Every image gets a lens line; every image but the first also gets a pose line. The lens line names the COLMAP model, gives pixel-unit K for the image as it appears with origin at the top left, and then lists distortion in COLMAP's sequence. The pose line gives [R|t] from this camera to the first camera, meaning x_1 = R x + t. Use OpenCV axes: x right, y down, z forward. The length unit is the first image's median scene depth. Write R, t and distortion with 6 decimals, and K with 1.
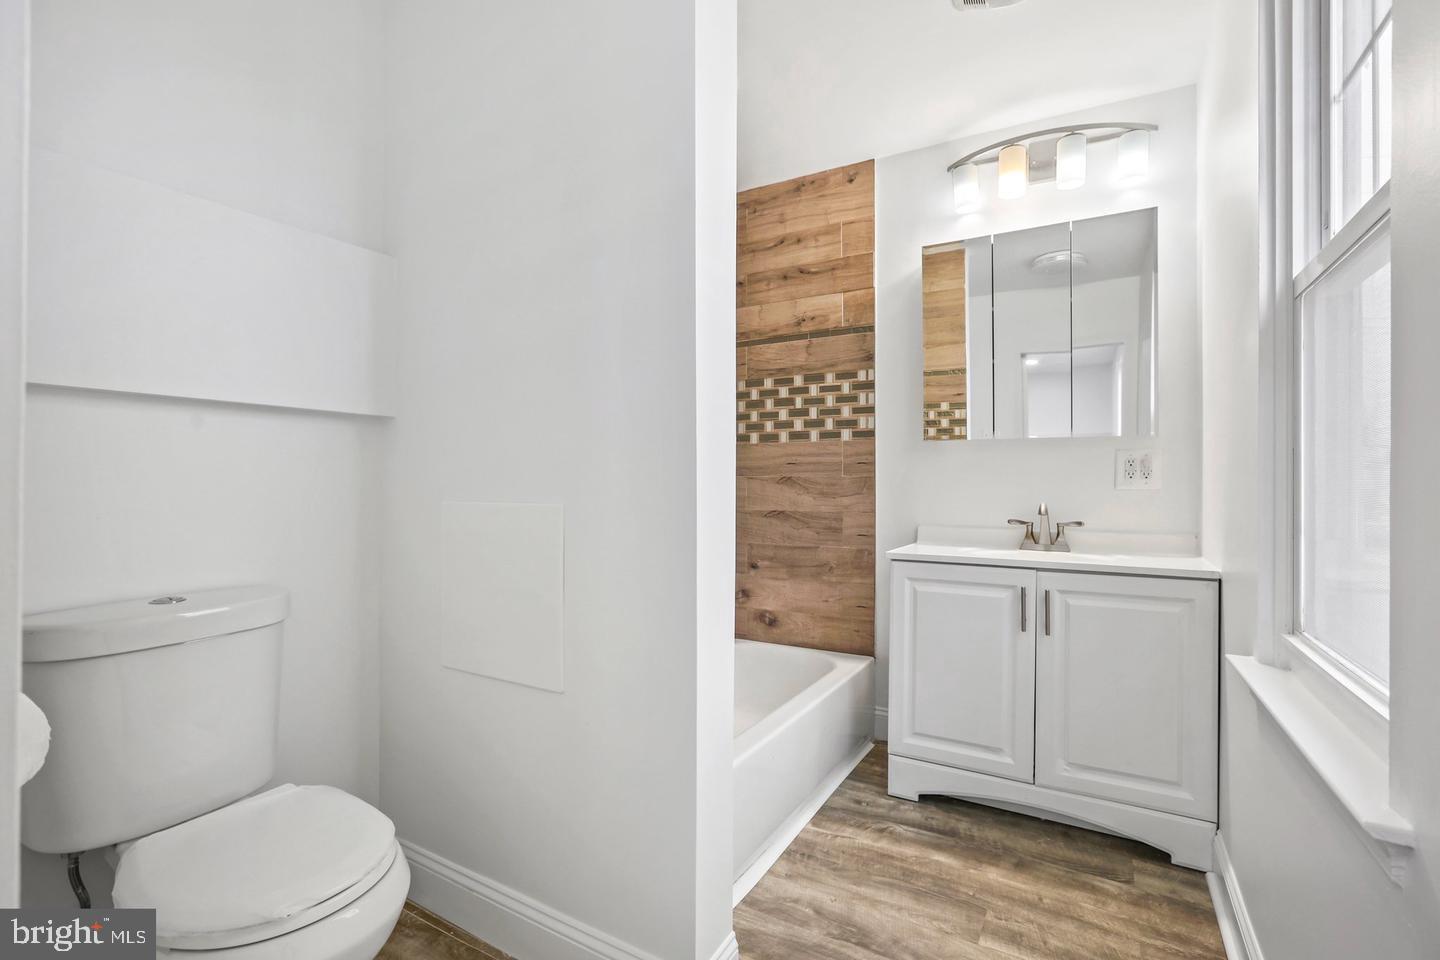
lens RADIAL K [[658.8, 0, 720.3], [0, 658.8, 487.3], [0, 0, 1]] dist [-0.032962, 0.016958]
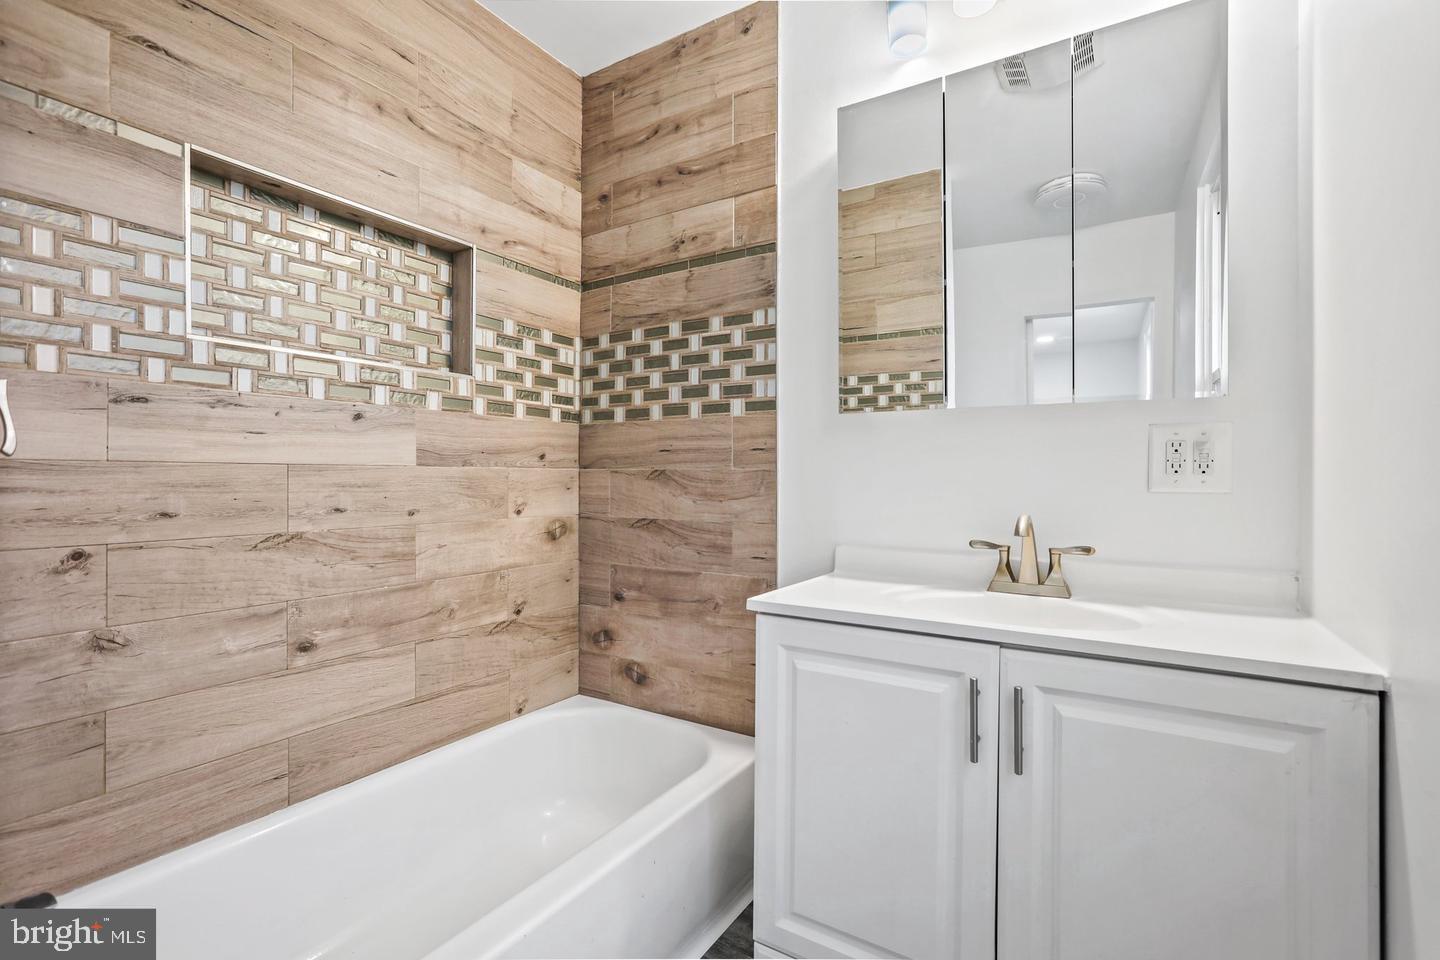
lens RADIAL K [[655.0, 0, 720.0], [0, 655.0, 480.0], [0, 0, 1]] dist [-0.032414, 0.016442]
pose [[0.999519, 0.001668, -0.030974, 0.190721], [-0.001652, 0.999998, 0.000537, -0.005959], [0.030974, -0.000486, 0.999520, 0.325612]]
